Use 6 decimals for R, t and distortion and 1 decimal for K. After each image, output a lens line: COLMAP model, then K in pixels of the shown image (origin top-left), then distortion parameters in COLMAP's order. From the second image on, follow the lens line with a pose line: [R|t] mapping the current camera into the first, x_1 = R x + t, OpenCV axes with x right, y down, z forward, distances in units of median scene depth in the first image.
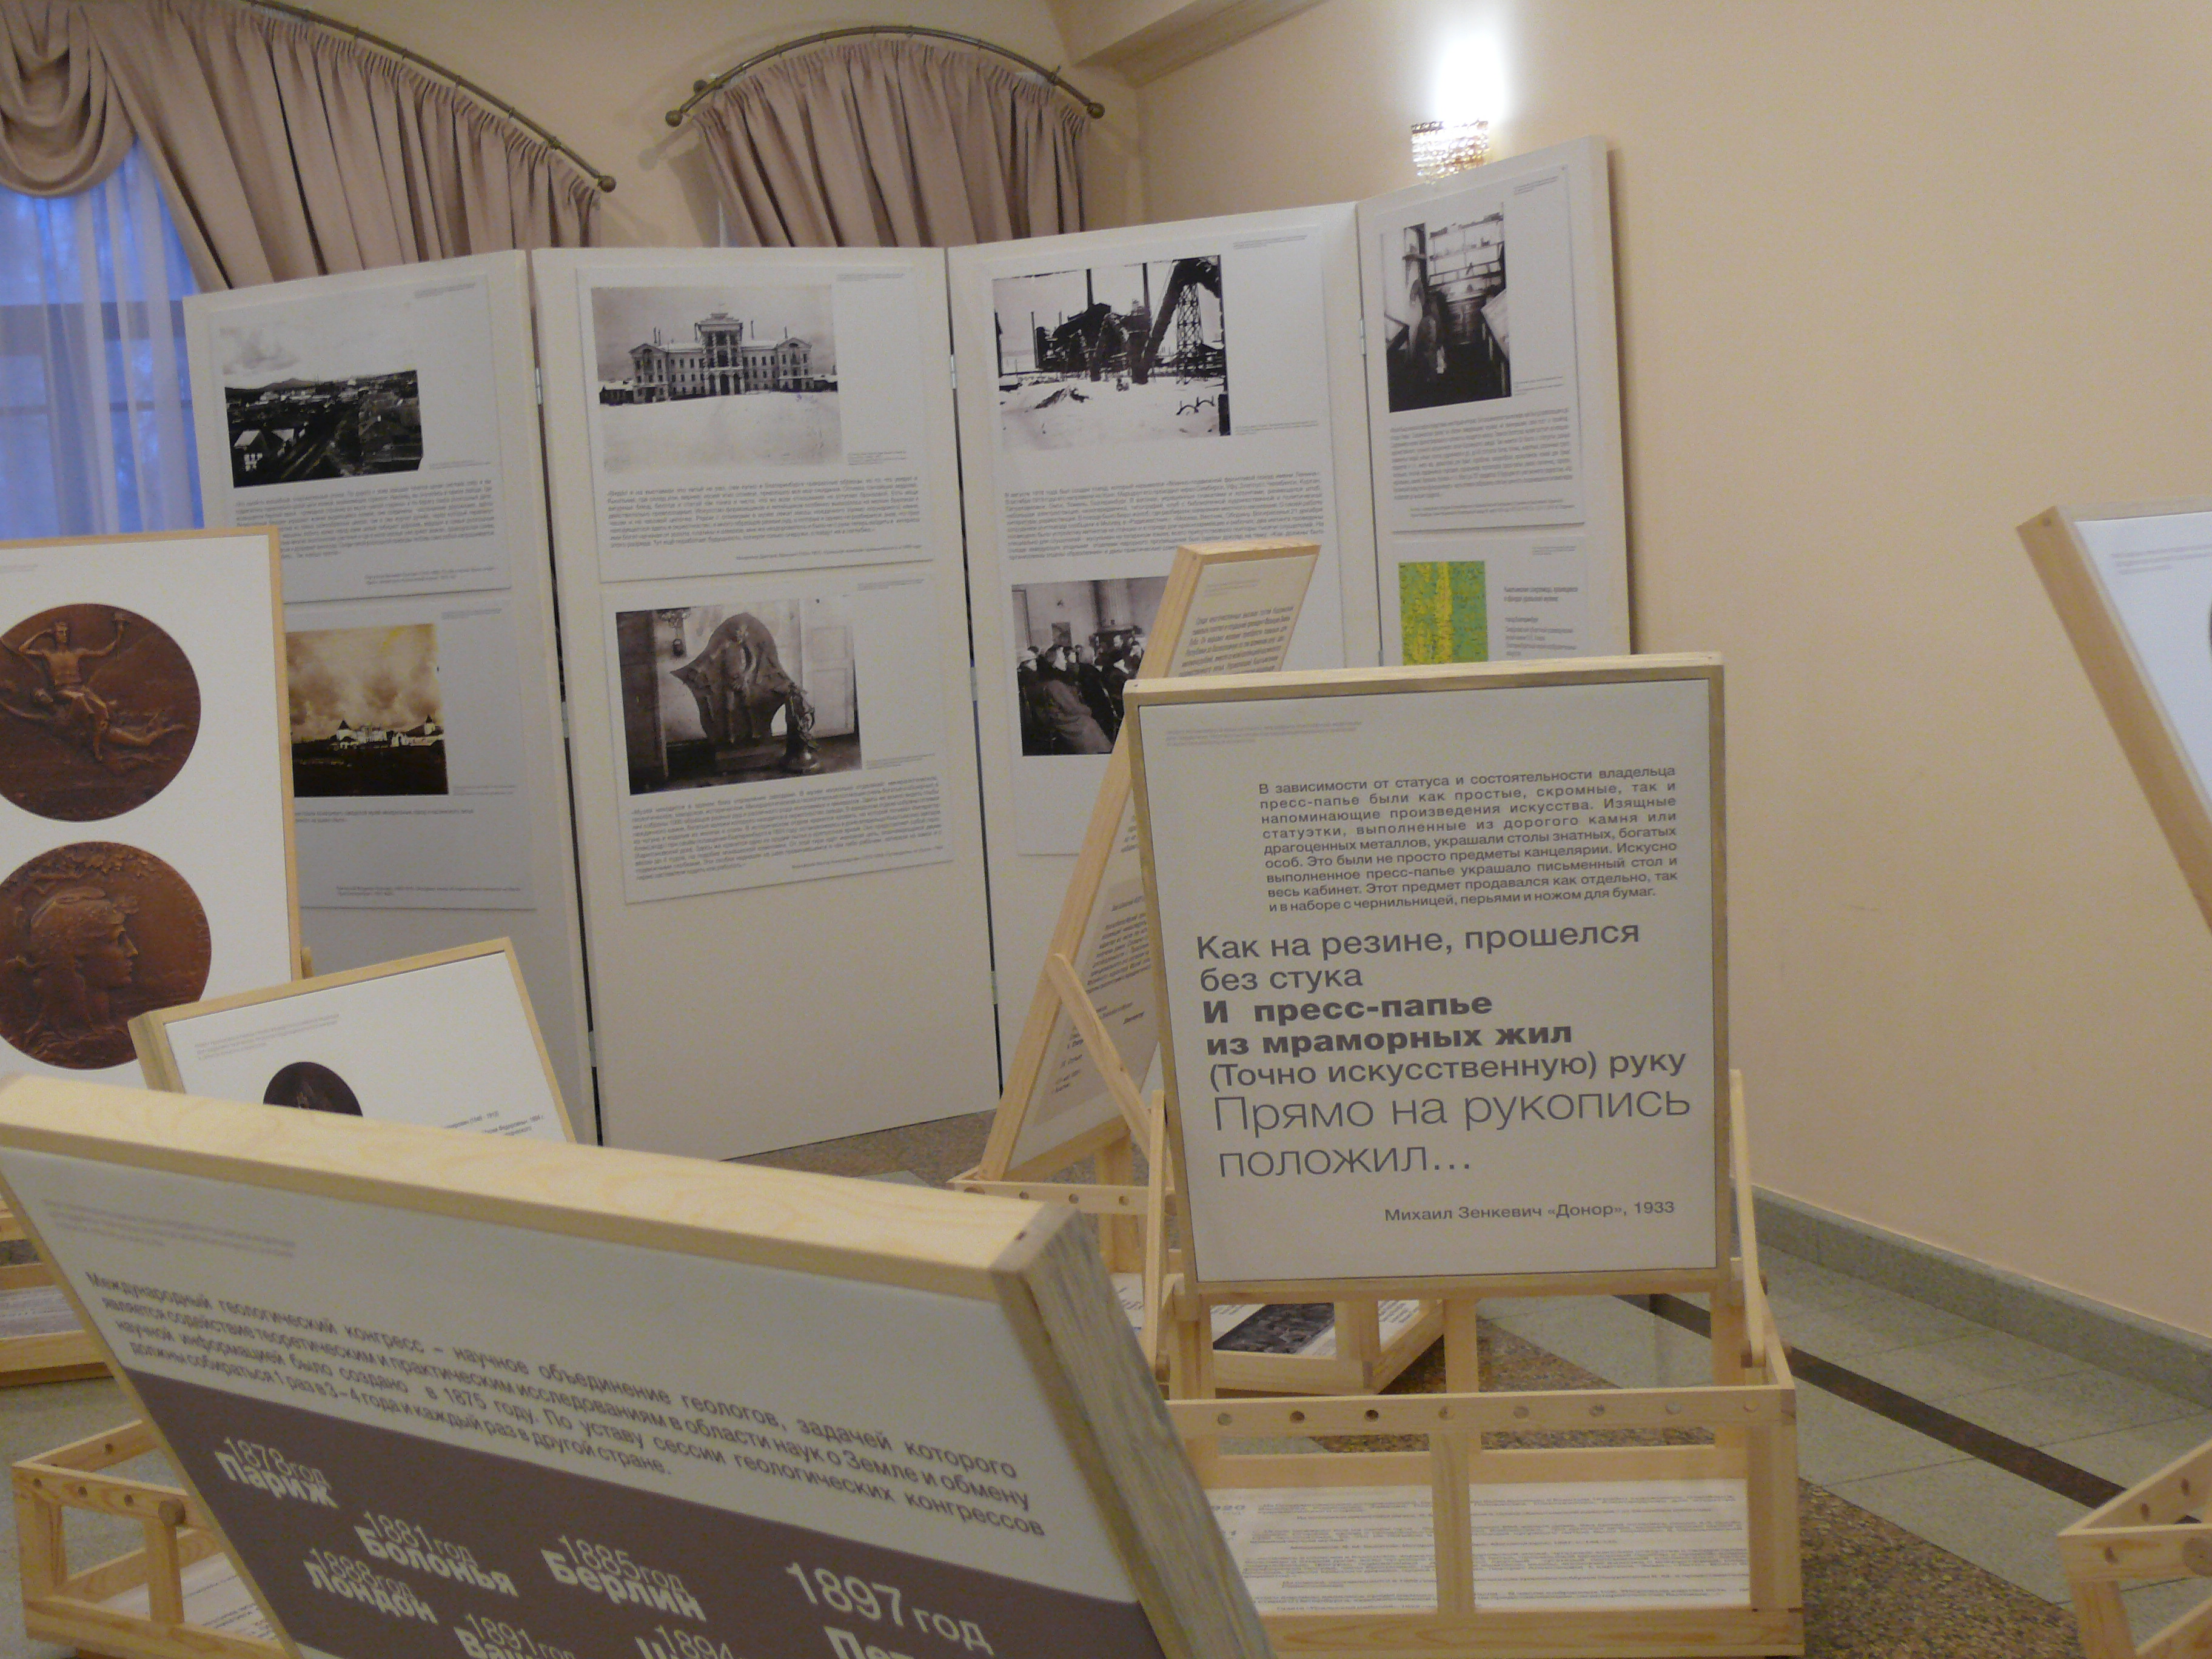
lens RADIAL K [[3000.9, 0, 1112.4], [0, 3000.9, 828.2], [0, 0, 1]] dist [-0.125707, 0.416203]
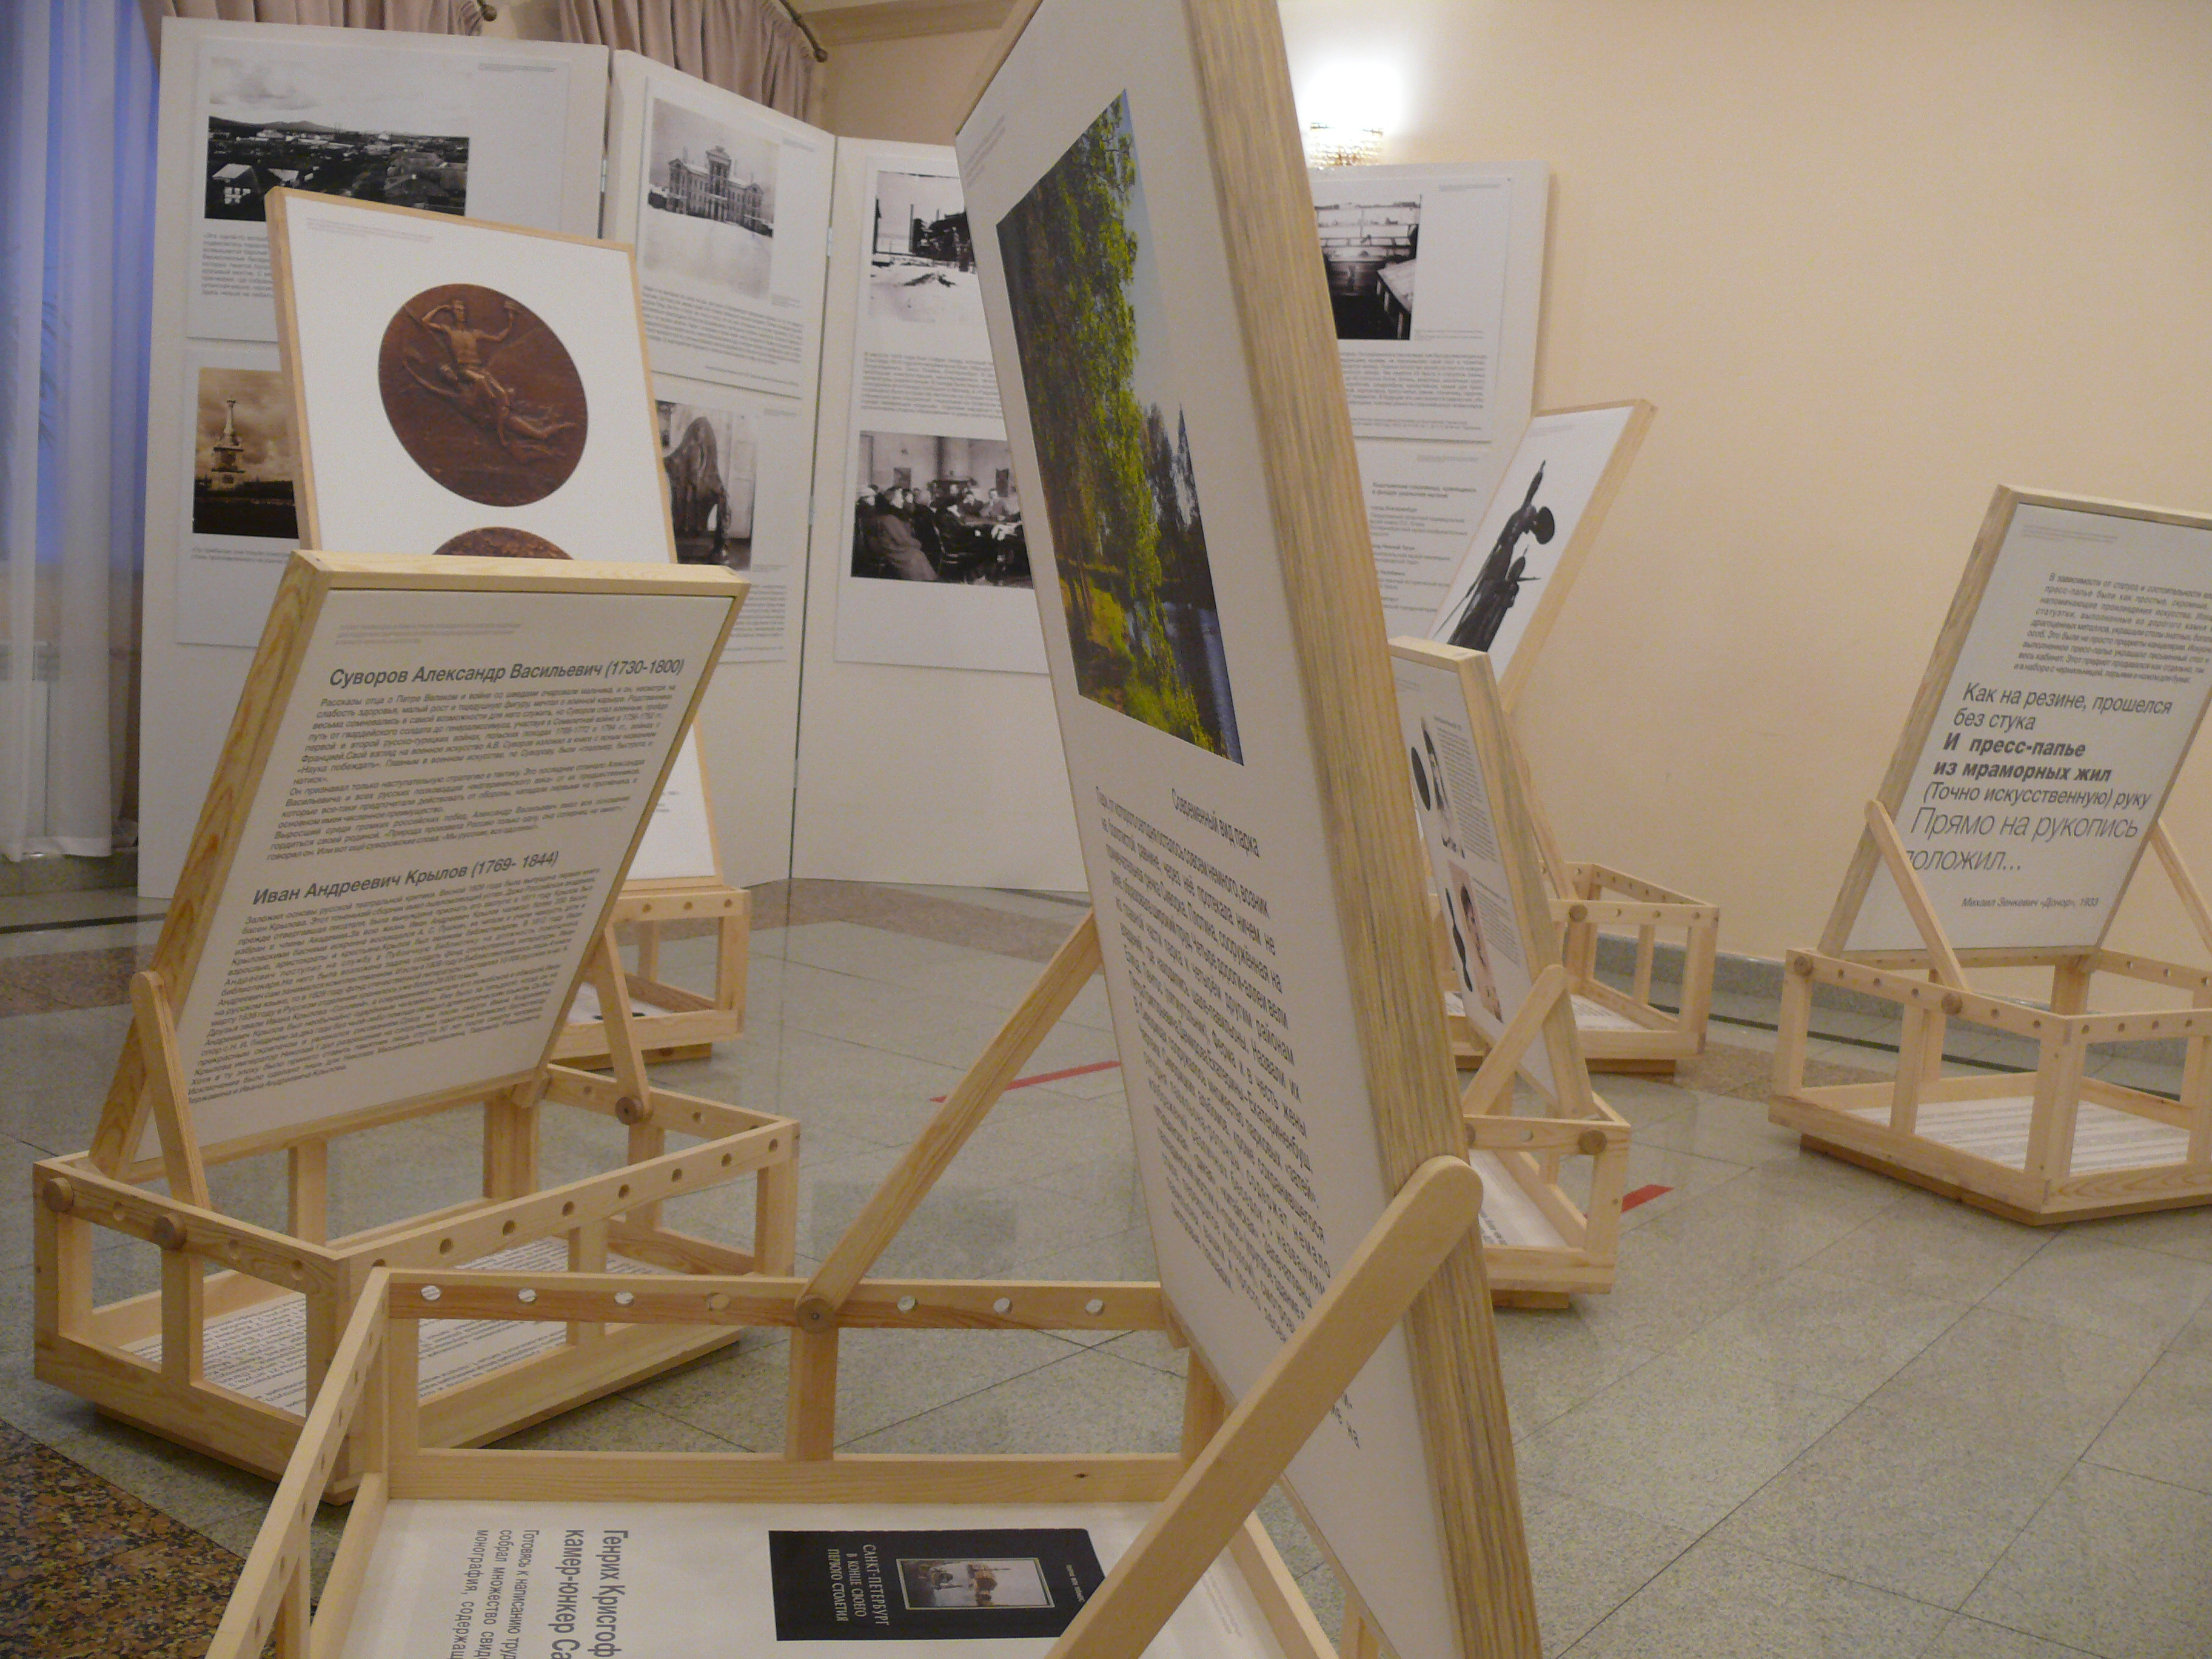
lens RADIAL K [[2267.0, 0, 1112.1], [0, 2267.0, 832.0], [0, 0, 1]] dist [-0.212201, 0.239051]
pose [[0.814084, 0.053991, 0.578232, -0.506398], [-0.066921, 0.997758, 0.001053, 0.075875], [-0.576879, -0.039553, 0.815872, 0.248083]]
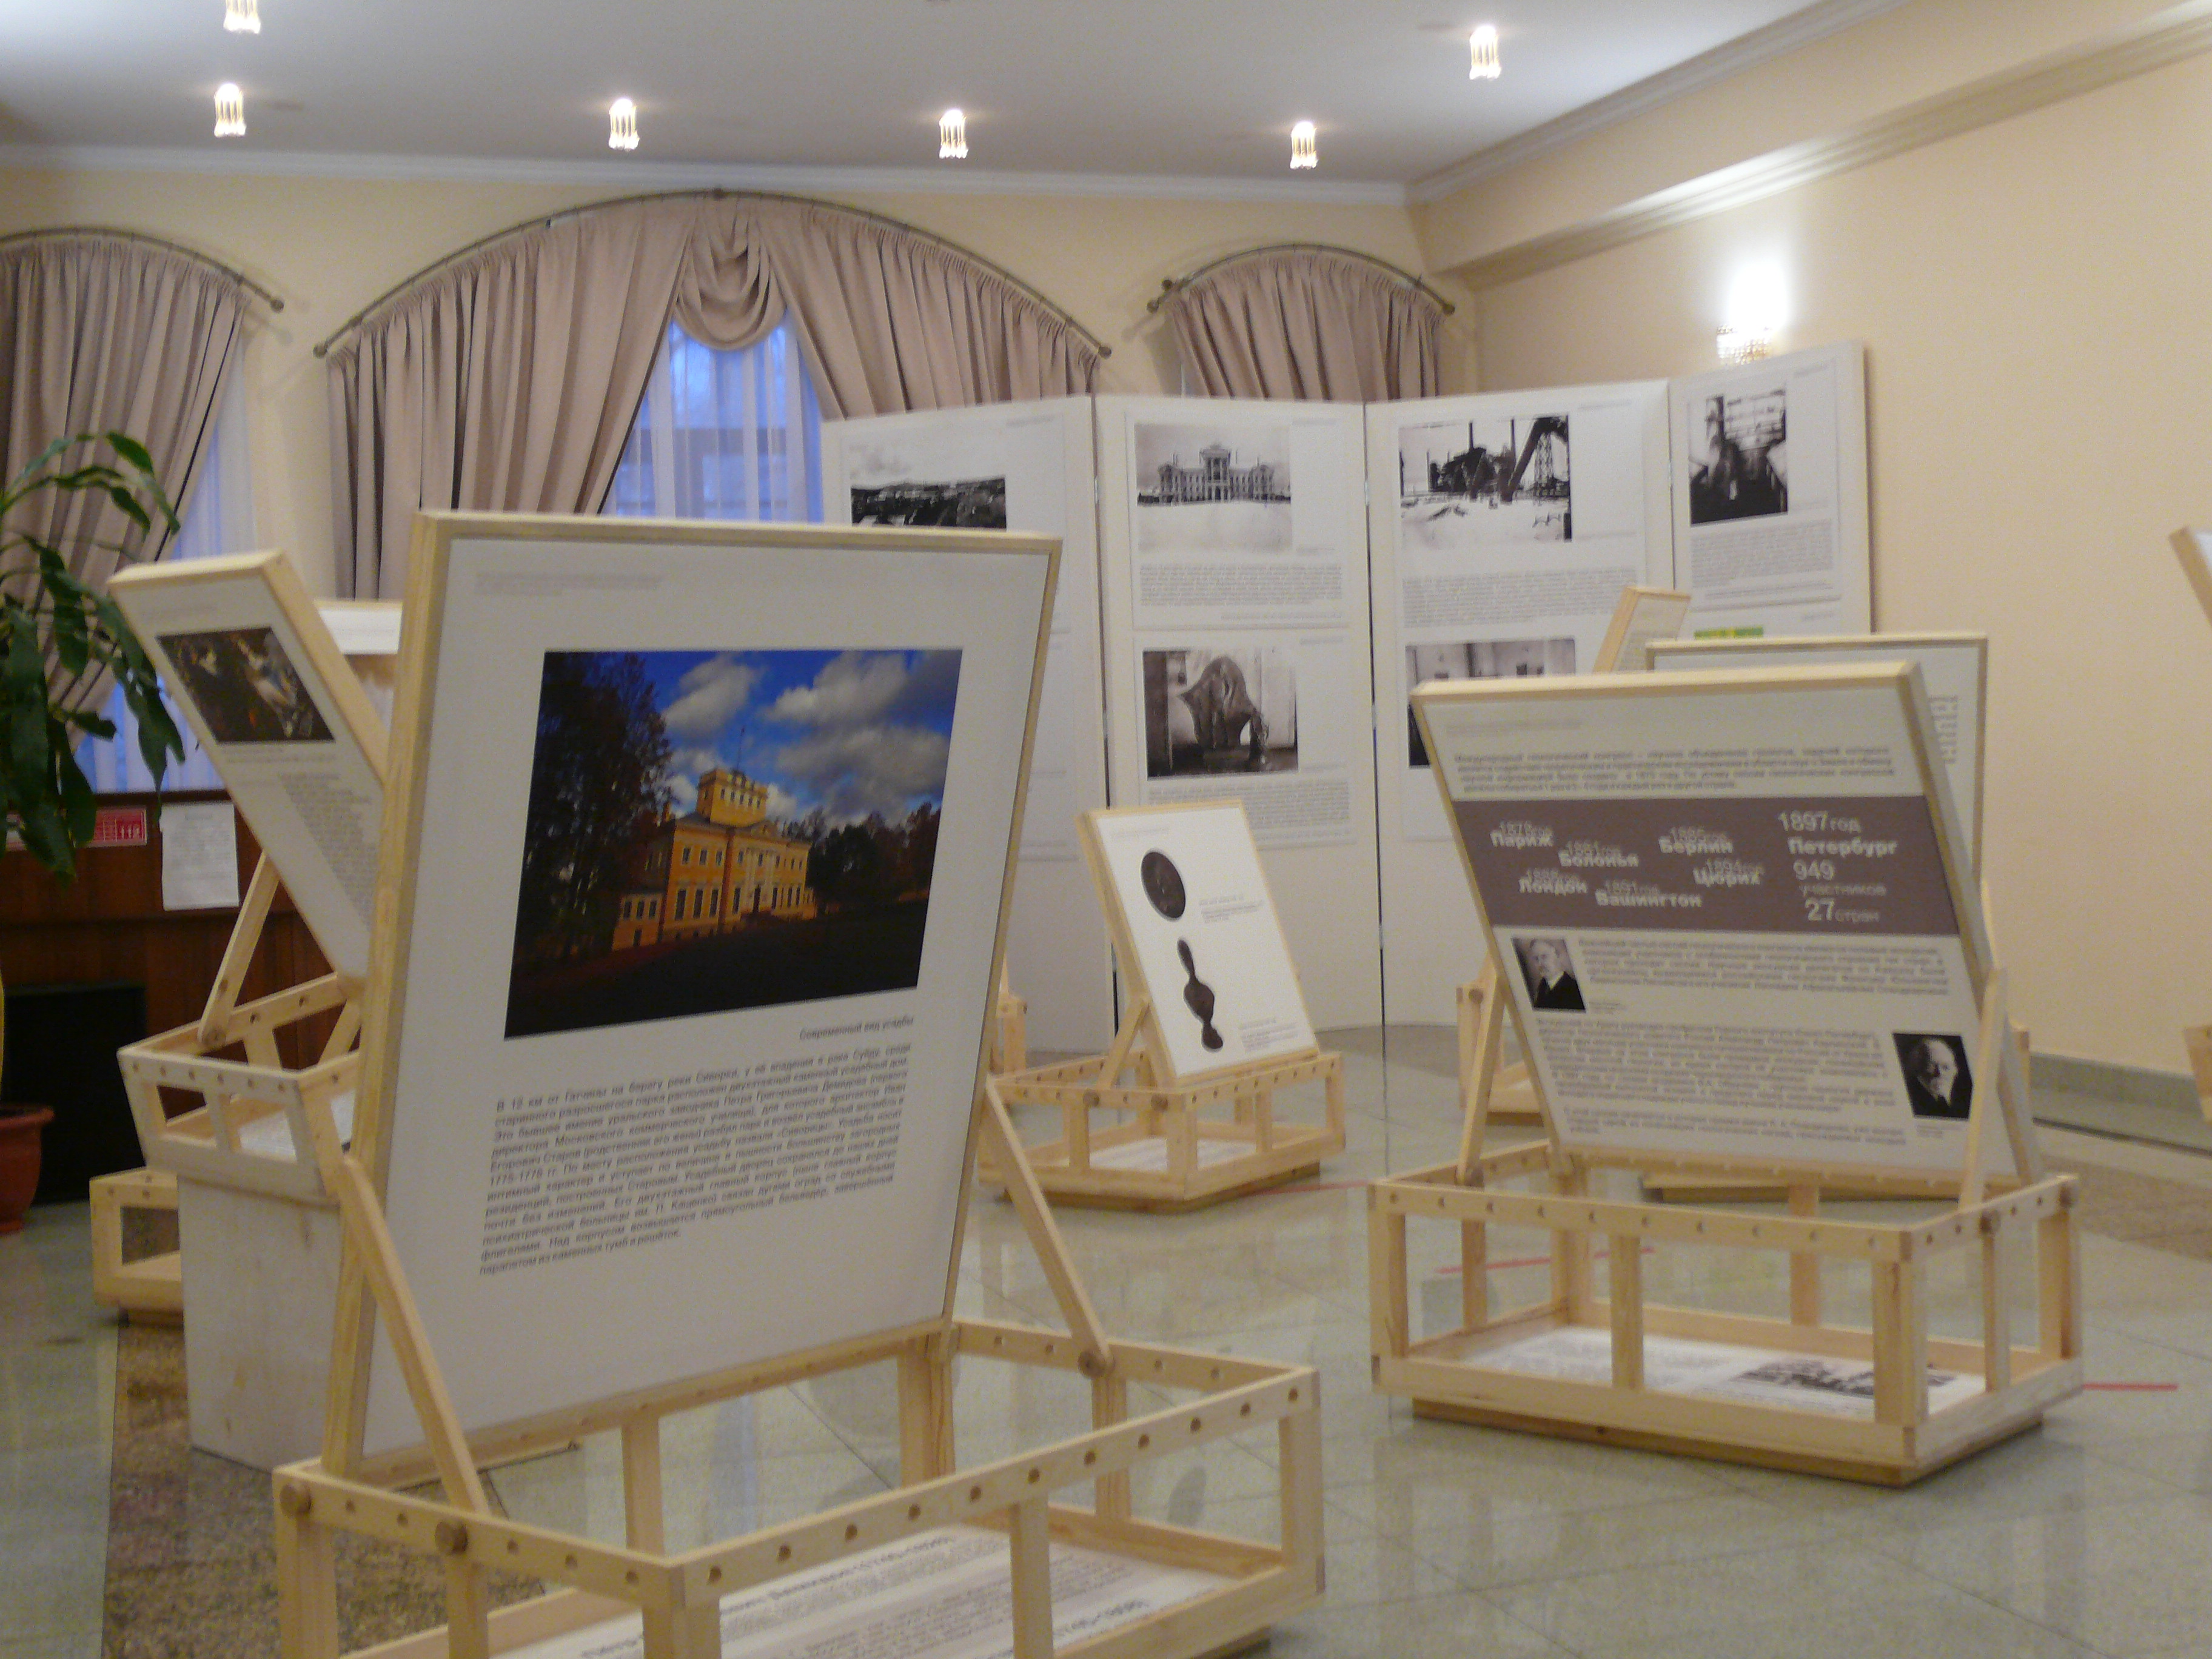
lens RADIAL K [[3000.9, 0, 1112.4], [0, 3000.9, 828.2], [0, 0, 1]] dist [-0.125707, 0.416203]
pose [[0.999413, 0.028795, -0.018575, -0.158854], [-0.029830, 0.997864, -0.058111, 0.100168], [0.016862, 0.058631, 0.998137, -0.438874]]
